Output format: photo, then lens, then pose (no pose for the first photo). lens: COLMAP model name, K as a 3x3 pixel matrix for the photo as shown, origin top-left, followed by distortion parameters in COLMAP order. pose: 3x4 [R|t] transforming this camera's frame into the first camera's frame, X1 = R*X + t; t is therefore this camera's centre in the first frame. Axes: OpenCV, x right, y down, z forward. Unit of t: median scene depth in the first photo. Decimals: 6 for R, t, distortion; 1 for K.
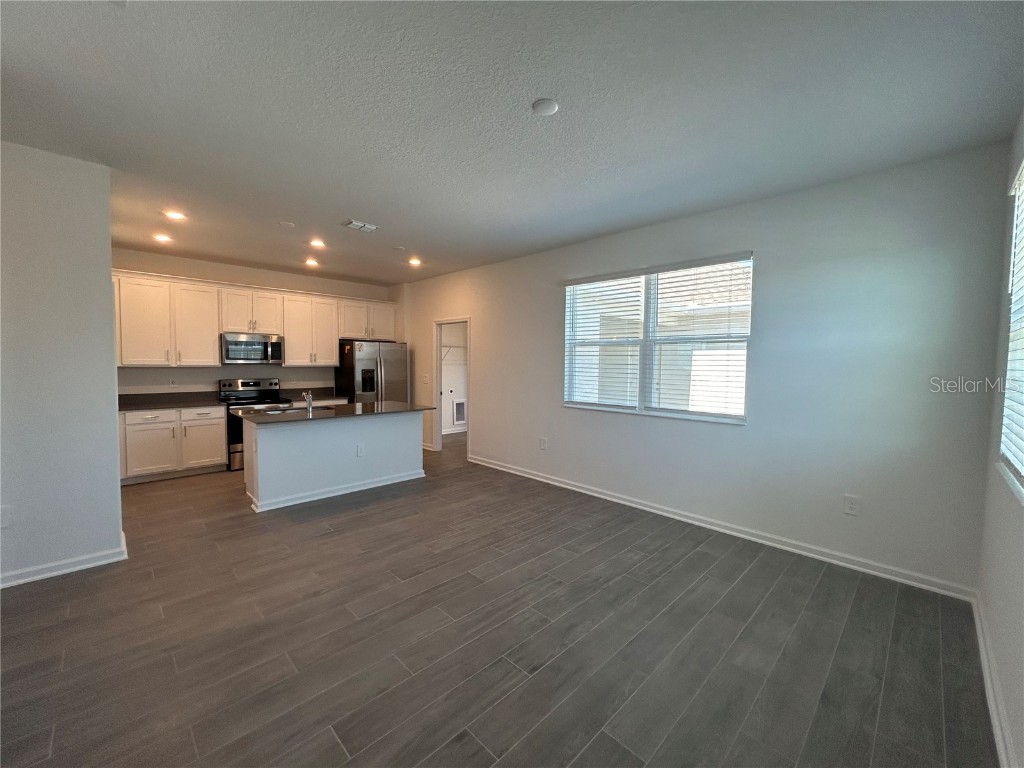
lens RADIAL K [[414.5, 0, 515.9], [0, 414.5, 383.5], [0, 0, 1]] dist [-0.001400, 0.000688]
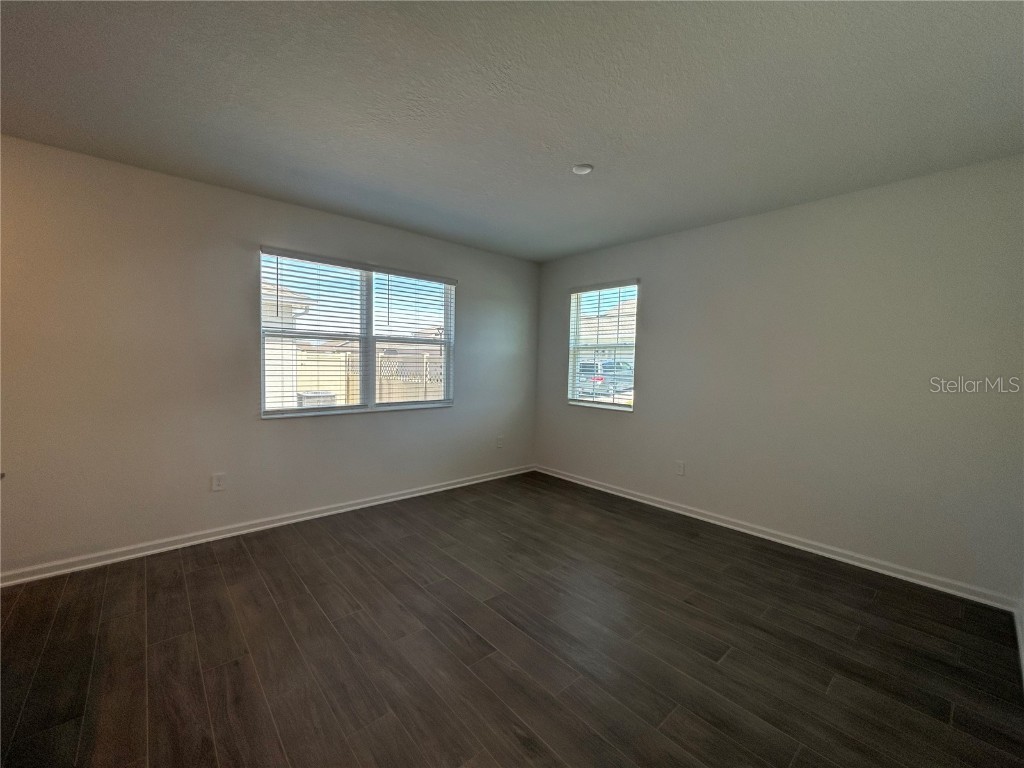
lens RADIAL K [[414.5, 0, 509.3], [0, 414.5, 383.7], [0, 0, 1]] dist [-0.001400, 0.000688]
pose [[0.069908, -0.062234, 0.995610, -0.641176], [0.033895, 0.997624, 0.059980, -0.039515], [-0.996977, 0.029553, 0.071852, 0.578527]]
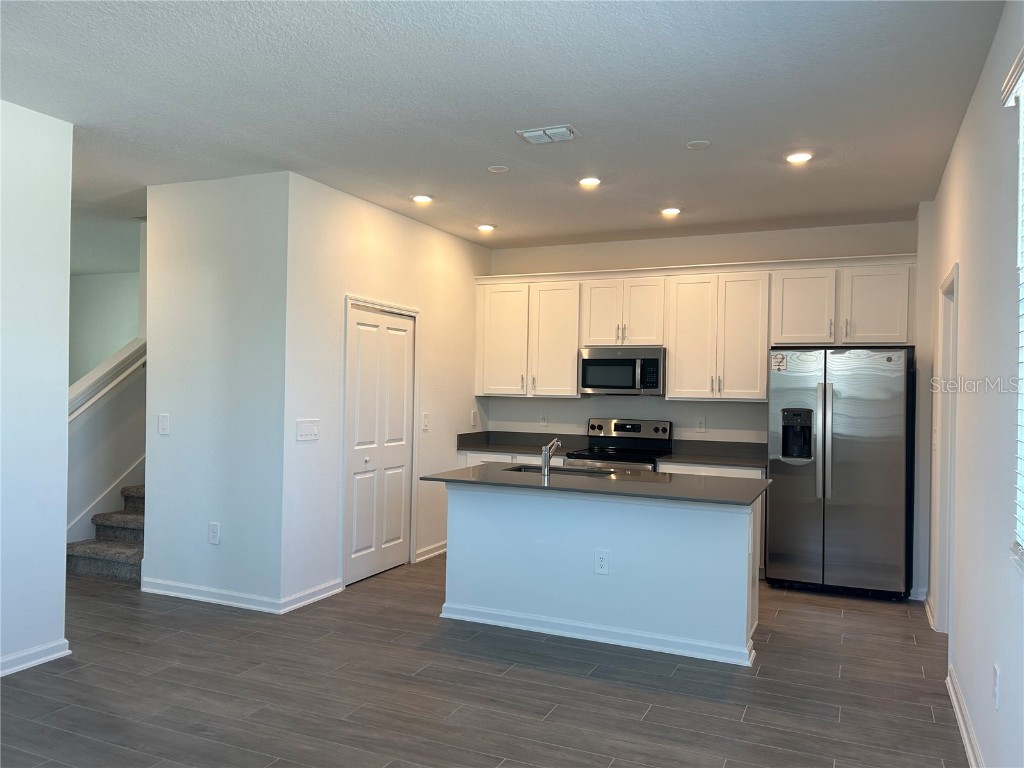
lens RADIAL K [[772.5, 0, 514.3], [0, 772.5, 384.1], [0, 0, 1]] dist [0.021844, -0.011601]
pose [[0.352870, -0.008389, -0.935635, 0.517965], [-0.061482, 0.997591, -0.032132, -0.021796], [0.933650, 0.068863, 0.351504, 0.595831]]
